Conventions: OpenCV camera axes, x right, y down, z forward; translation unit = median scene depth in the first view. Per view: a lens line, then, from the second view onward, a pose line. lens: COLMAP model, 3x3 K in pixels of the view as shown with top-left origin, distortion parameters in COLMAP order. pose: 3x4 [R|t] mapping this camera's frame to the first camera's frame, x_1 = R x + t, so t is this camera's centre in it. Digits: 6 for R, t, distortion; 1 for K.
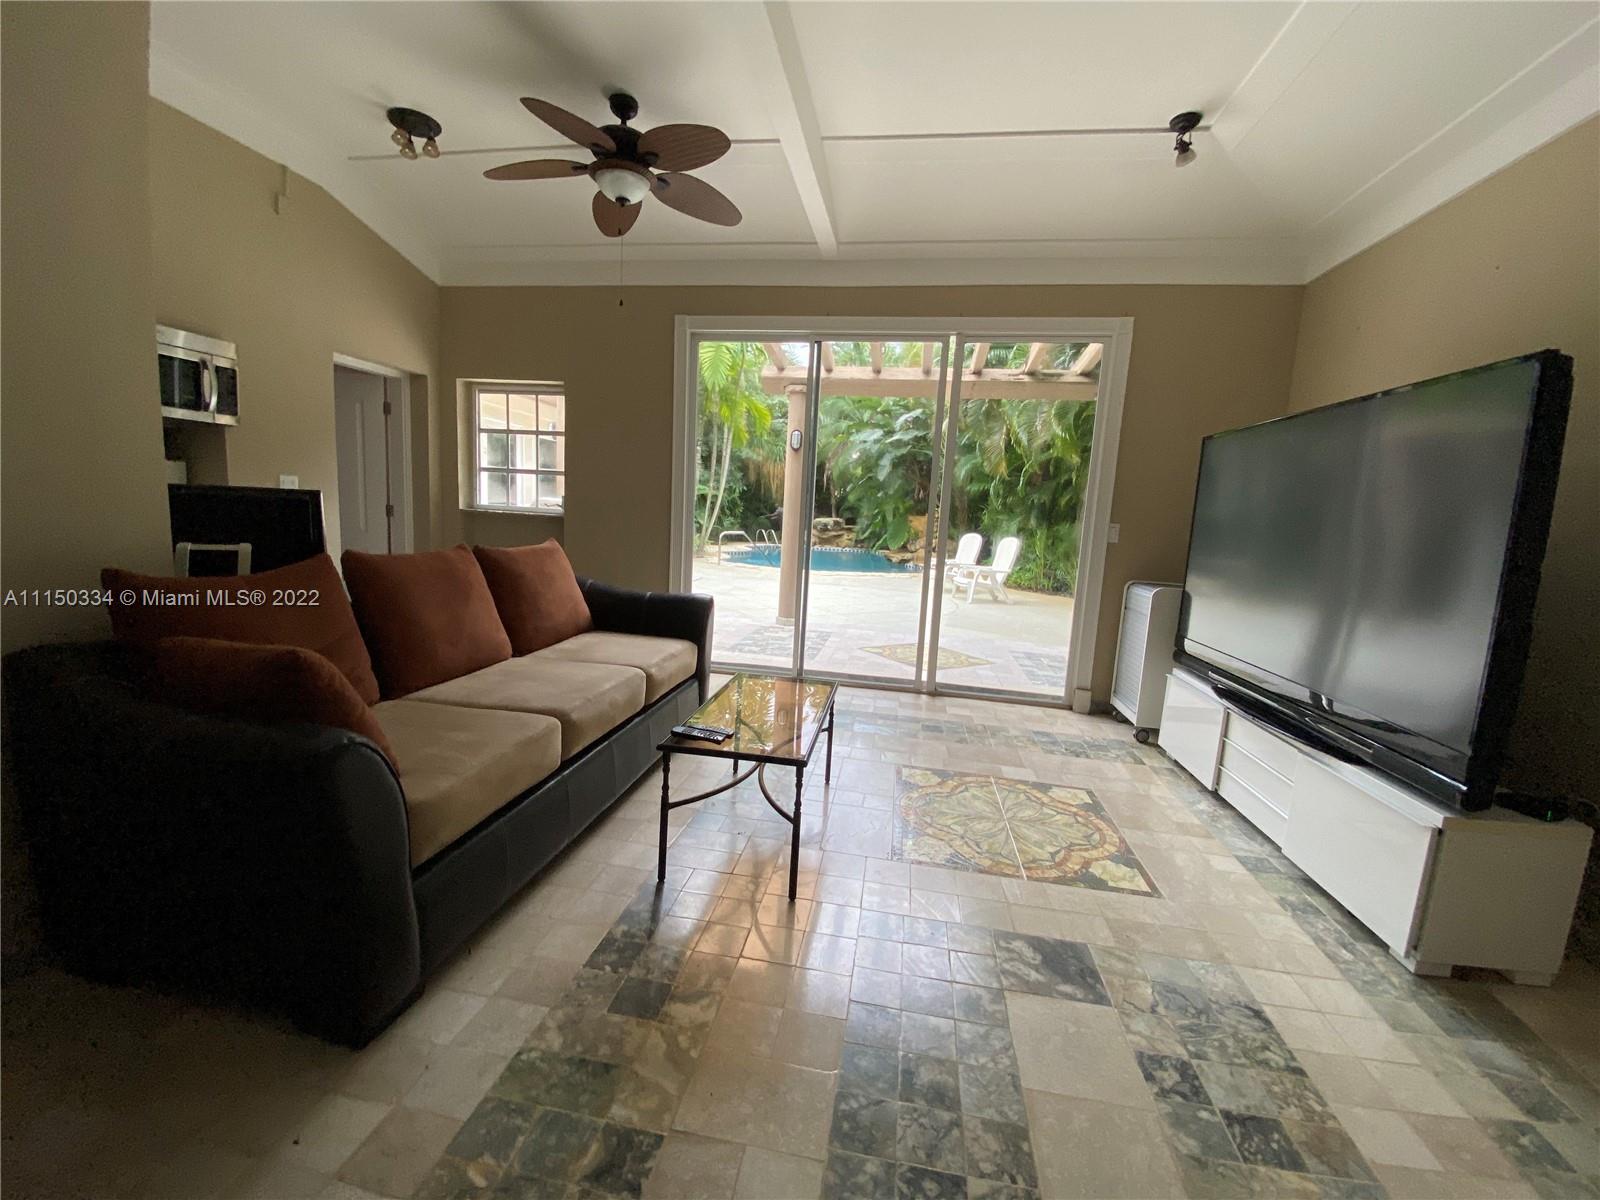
lens RADIAL K [[640.1, 0, 800.0], [0, 640.1, 600.0], [0, 0, 1]] dist [0.000129, -0.000007]
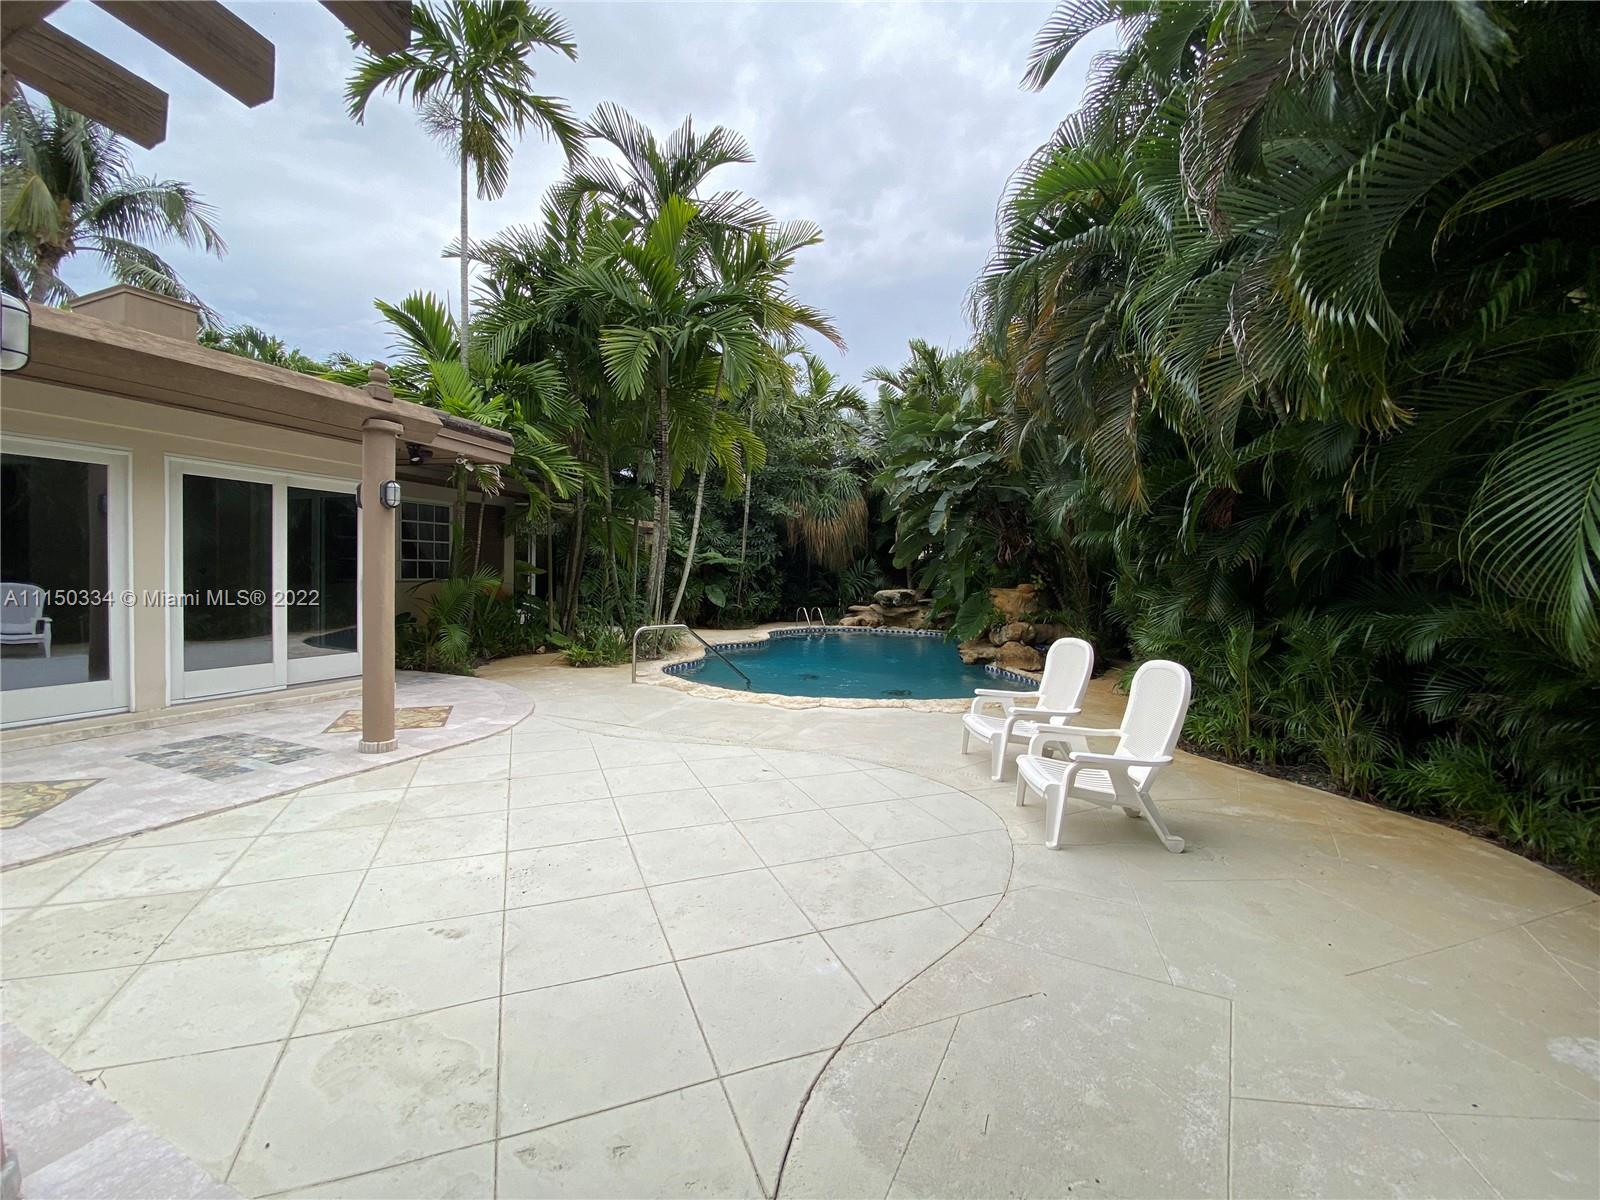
lens RADIAL K [[616.7, 0, 800.0], [0, 616.7, 600.0], [0, 0, 1]] dist [-0.000228, -0.000047]
pose [[0.974199, -0.017555, -0.225007, 0.131885], [-0.004208, 0.995384, -0.095877, -0.064406], [0.225651, 0.094350, 0.969629, 0.386869]]
